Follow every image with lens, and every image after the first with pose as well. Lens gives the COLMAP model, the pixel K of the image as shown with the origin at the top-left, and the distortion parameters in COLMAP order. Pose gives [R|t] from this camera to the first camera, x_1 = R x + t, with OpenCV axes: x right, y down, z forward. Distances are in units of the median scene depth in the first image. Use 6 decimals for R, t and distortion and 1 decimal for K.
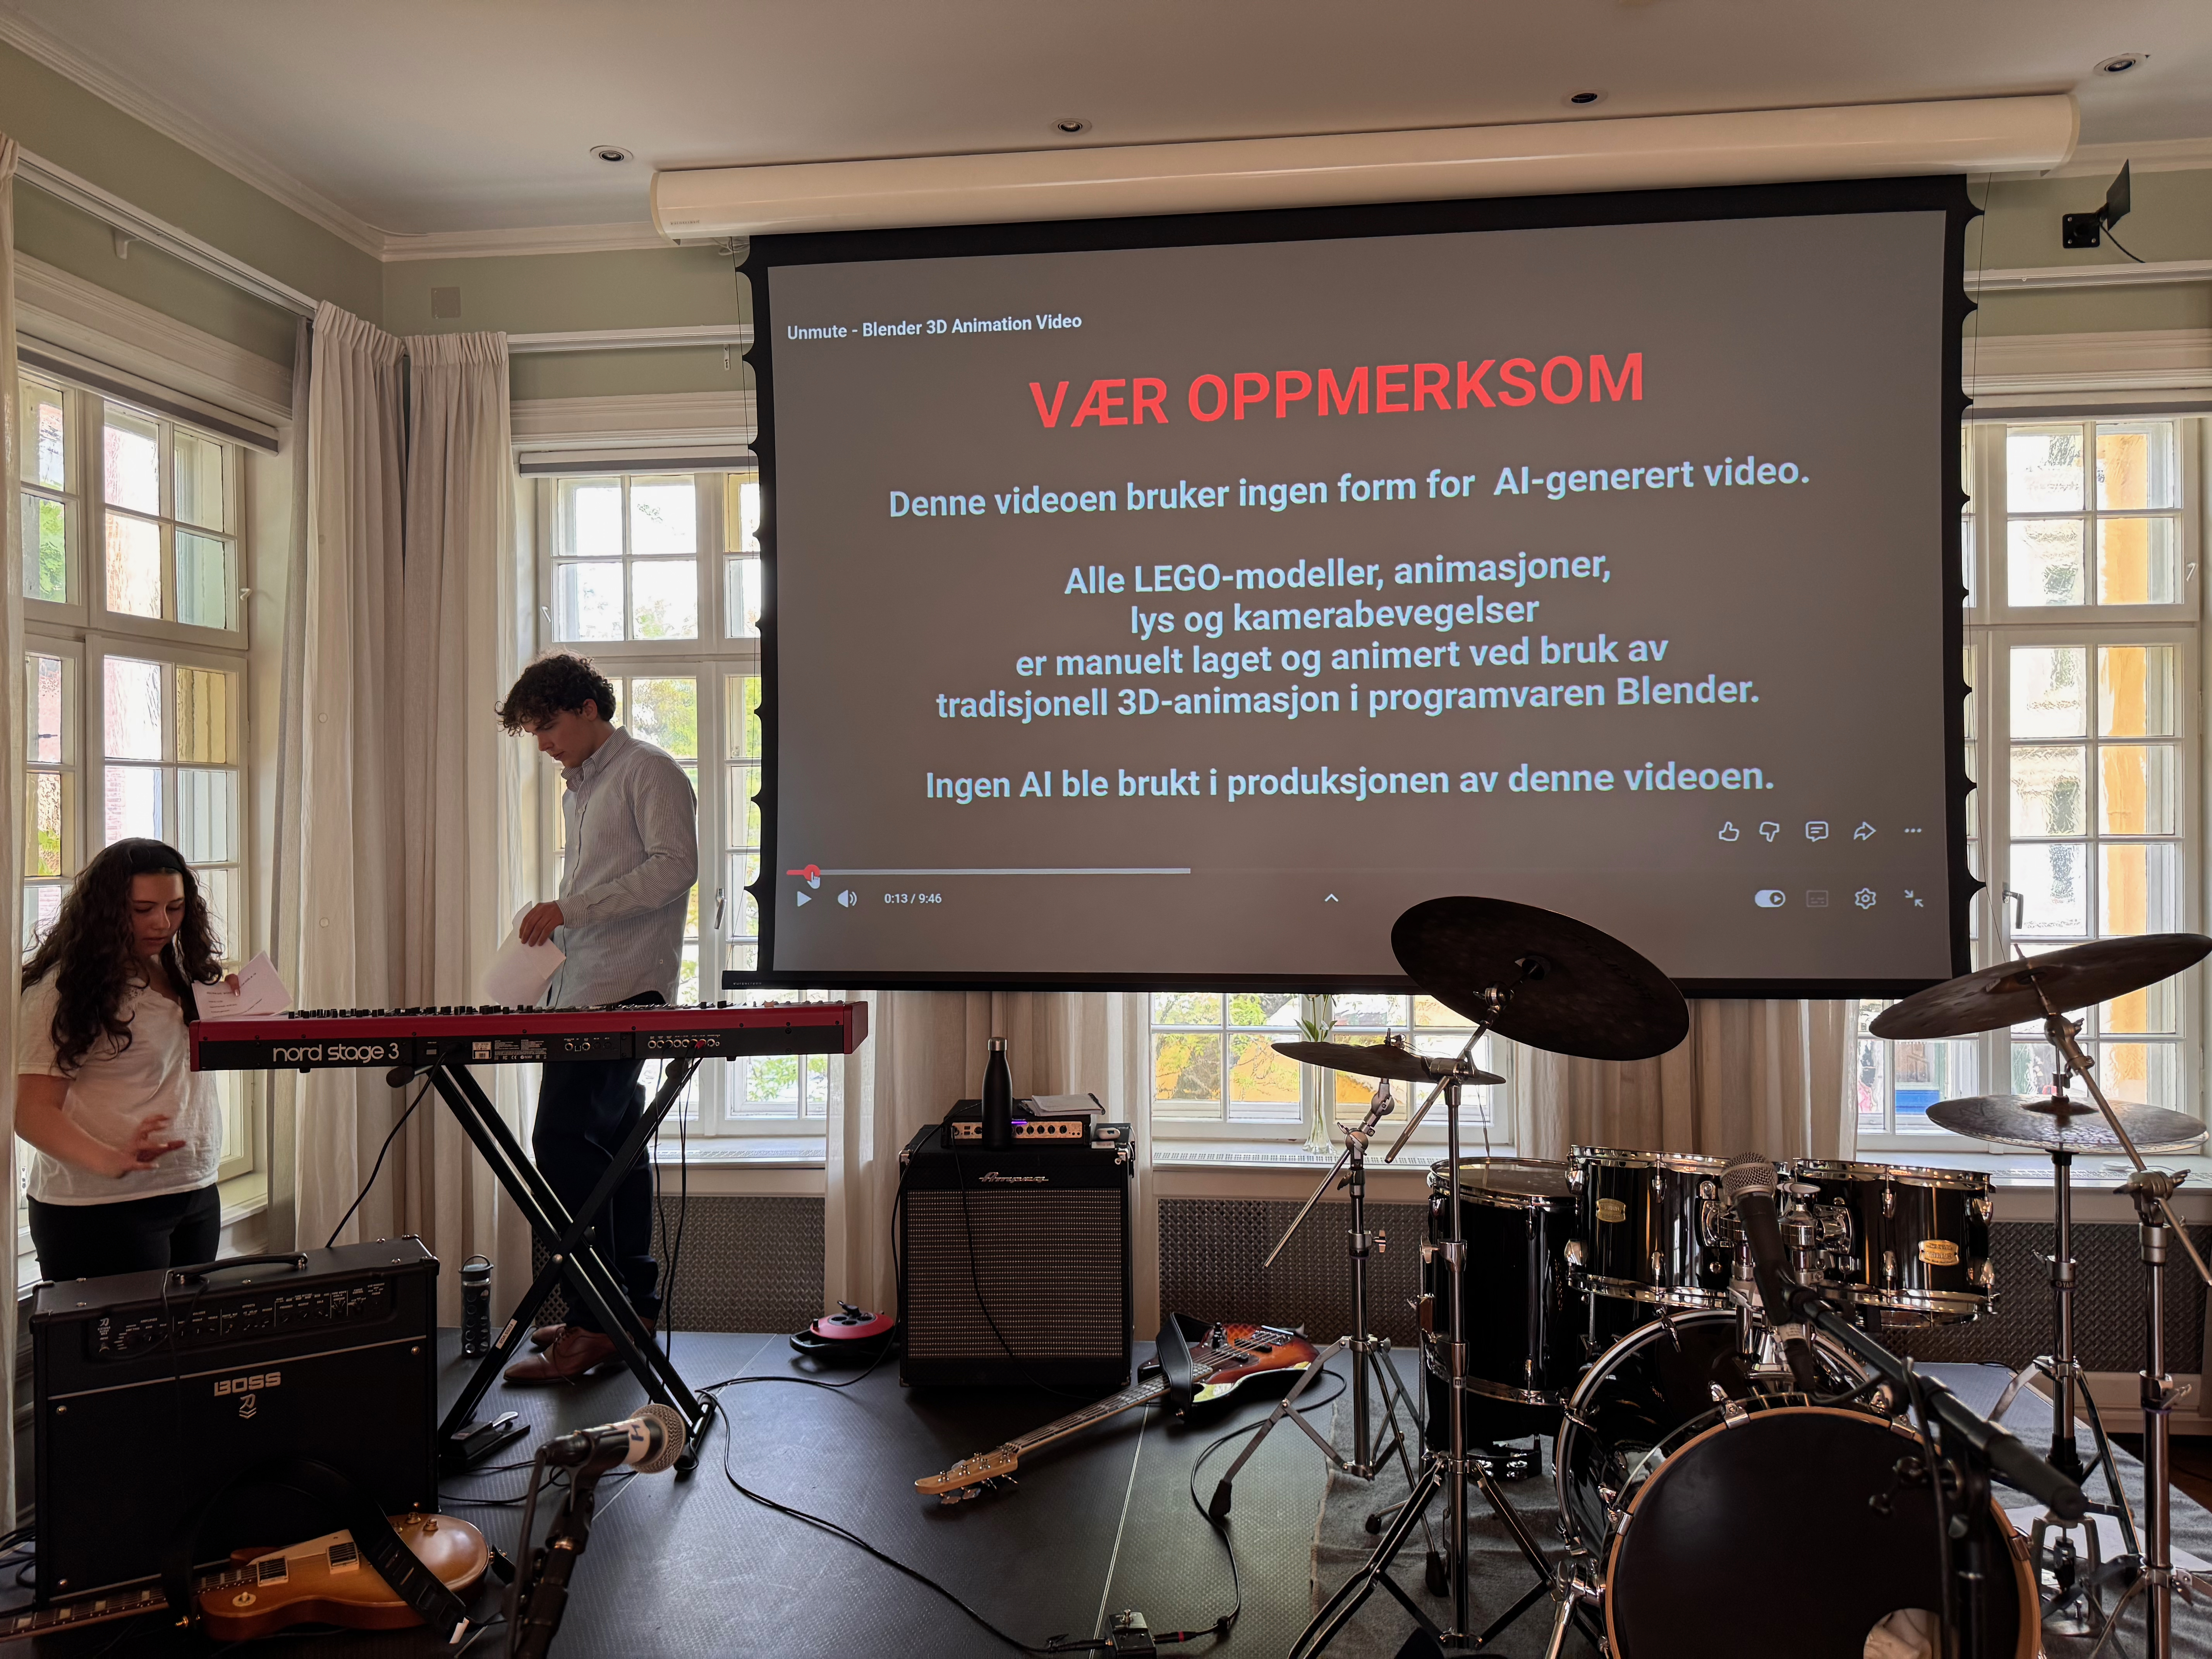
lens RADIAL K [[1551.1, 0, 1107.7], [0, 1551.1, 825.2], [0, 0, 1]] dist [0.000290, -0.000046]
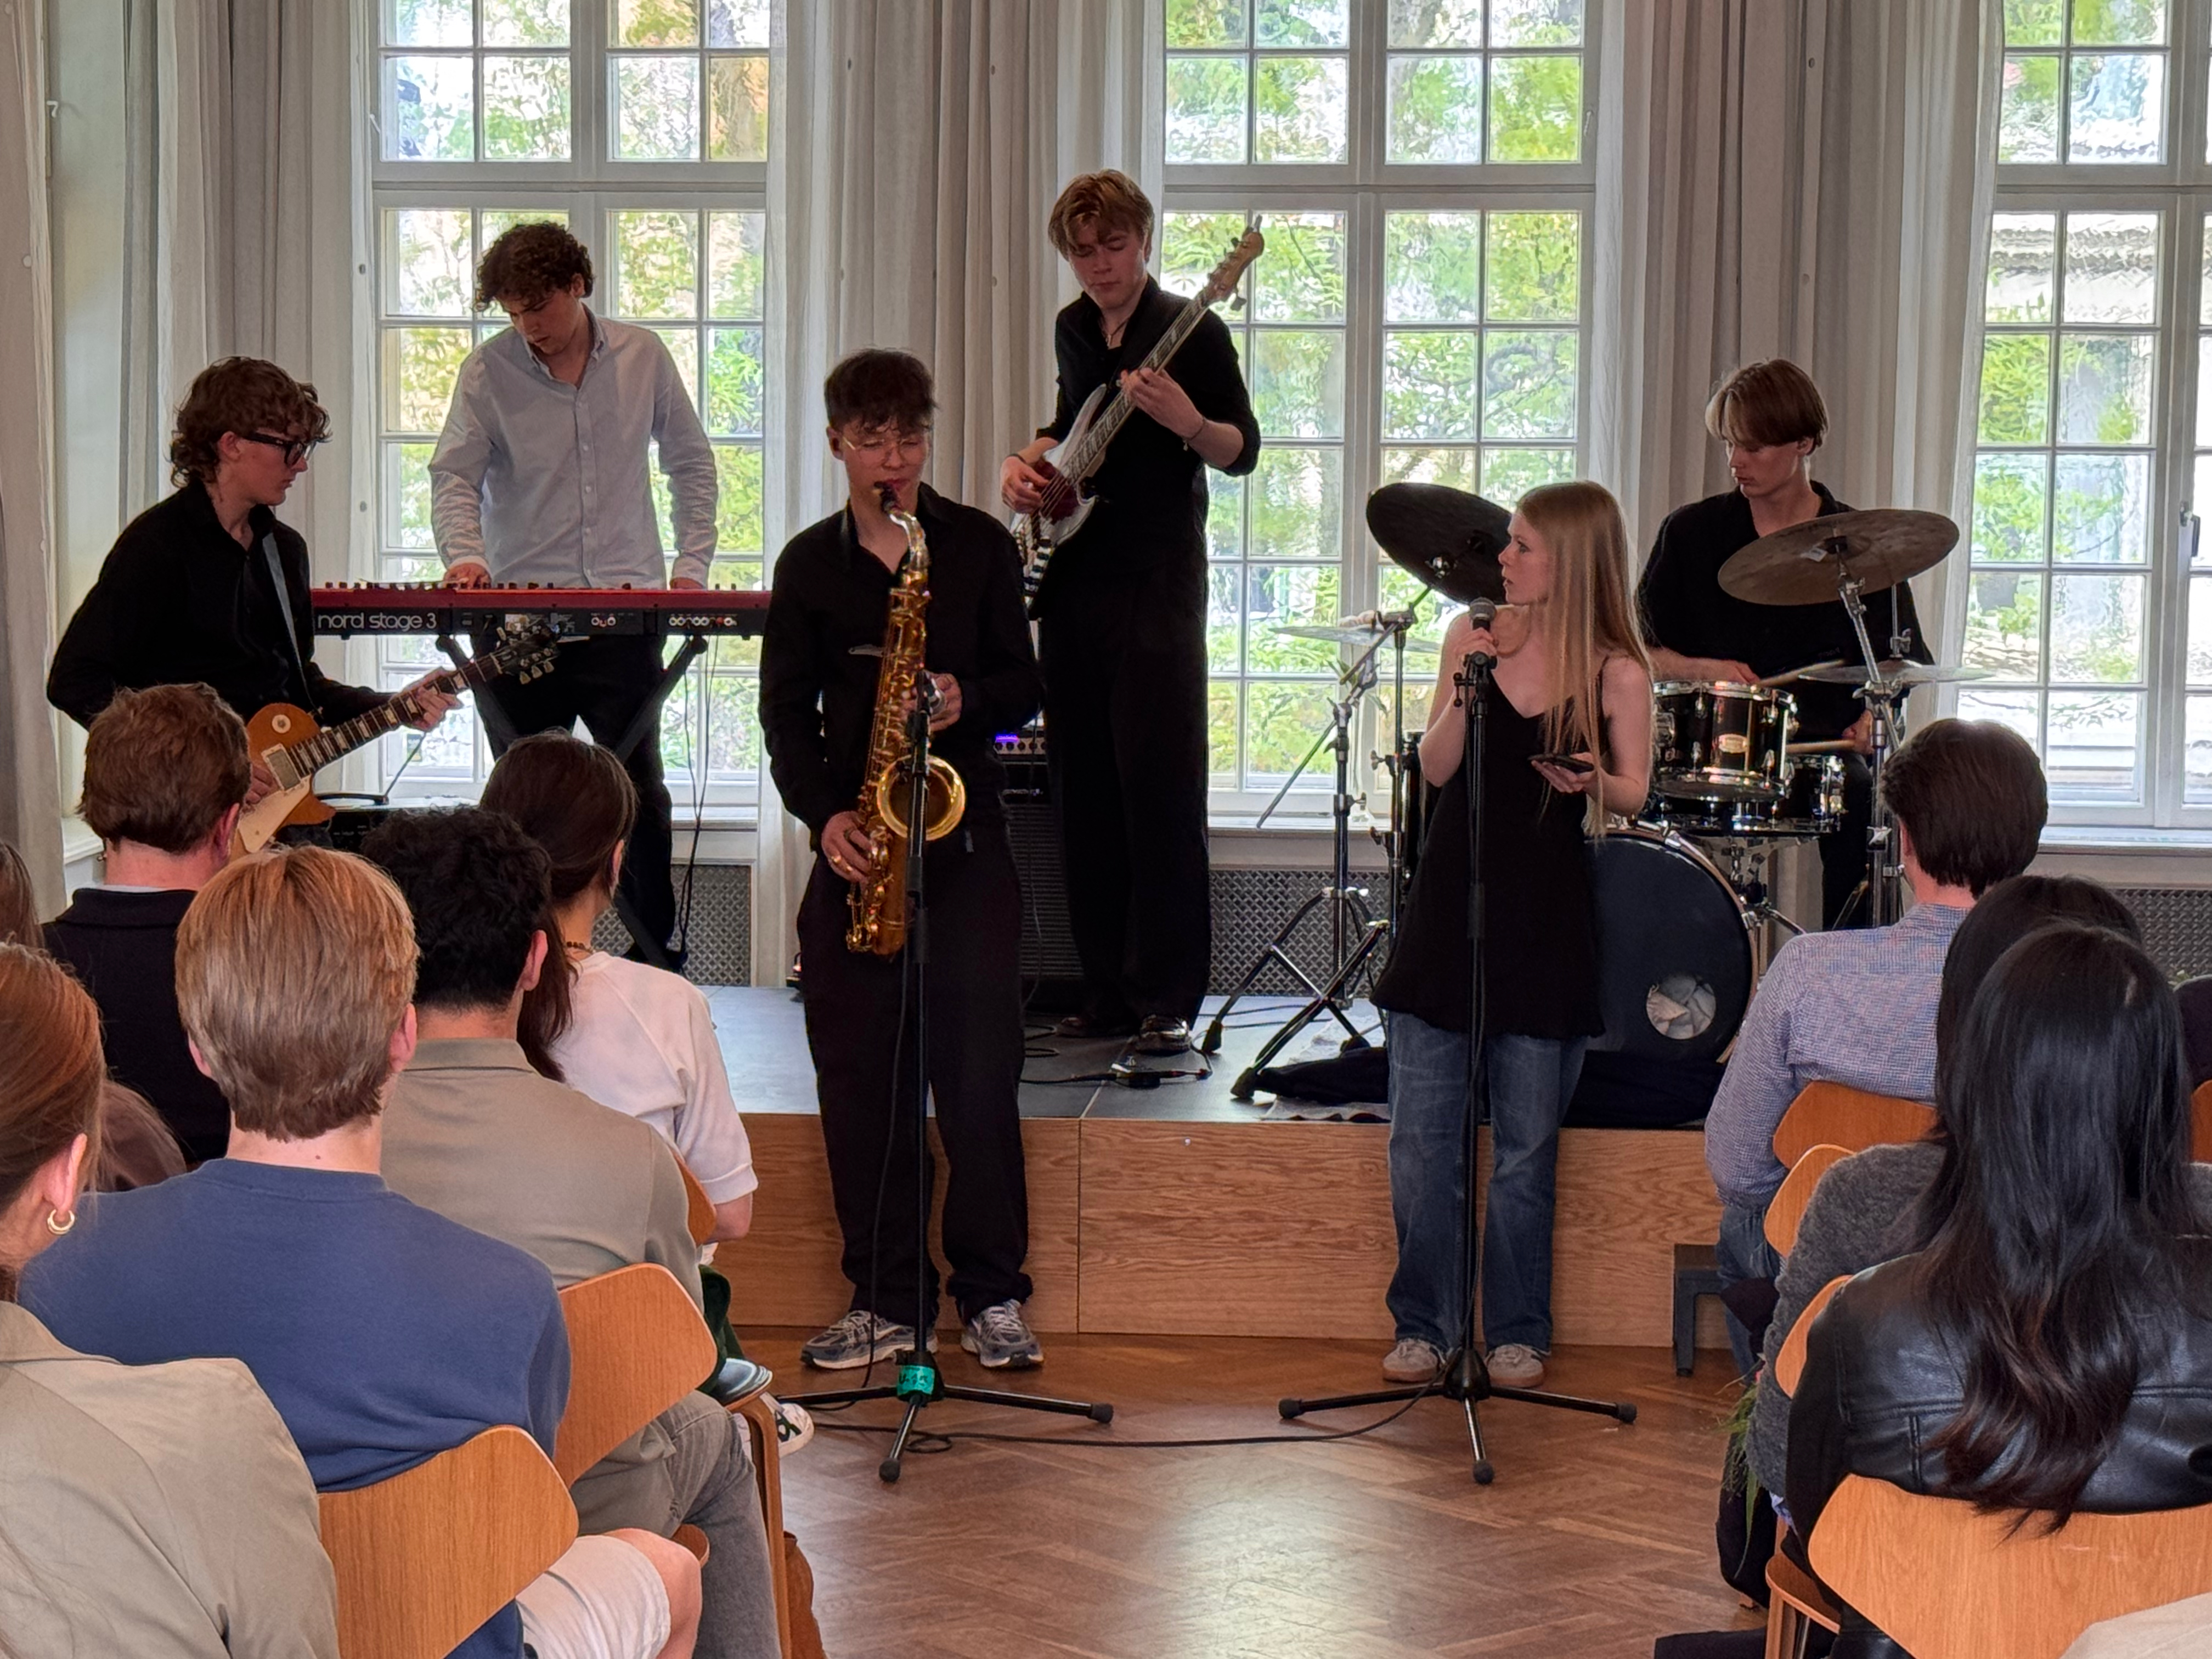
lens RADIAL K [[4702.1, 0, 1104.8], [0, 4702.1, 830.4], [0, 0, 1]] dist [0.130989, 0.000000]
pose [[0.999580, 0.016373, 0.023902, -0.080799], [-0.018465, 0.995761, 0.090102, -0.008367], [-0.022326, -0.090506, 0.995646, -2.192317]]
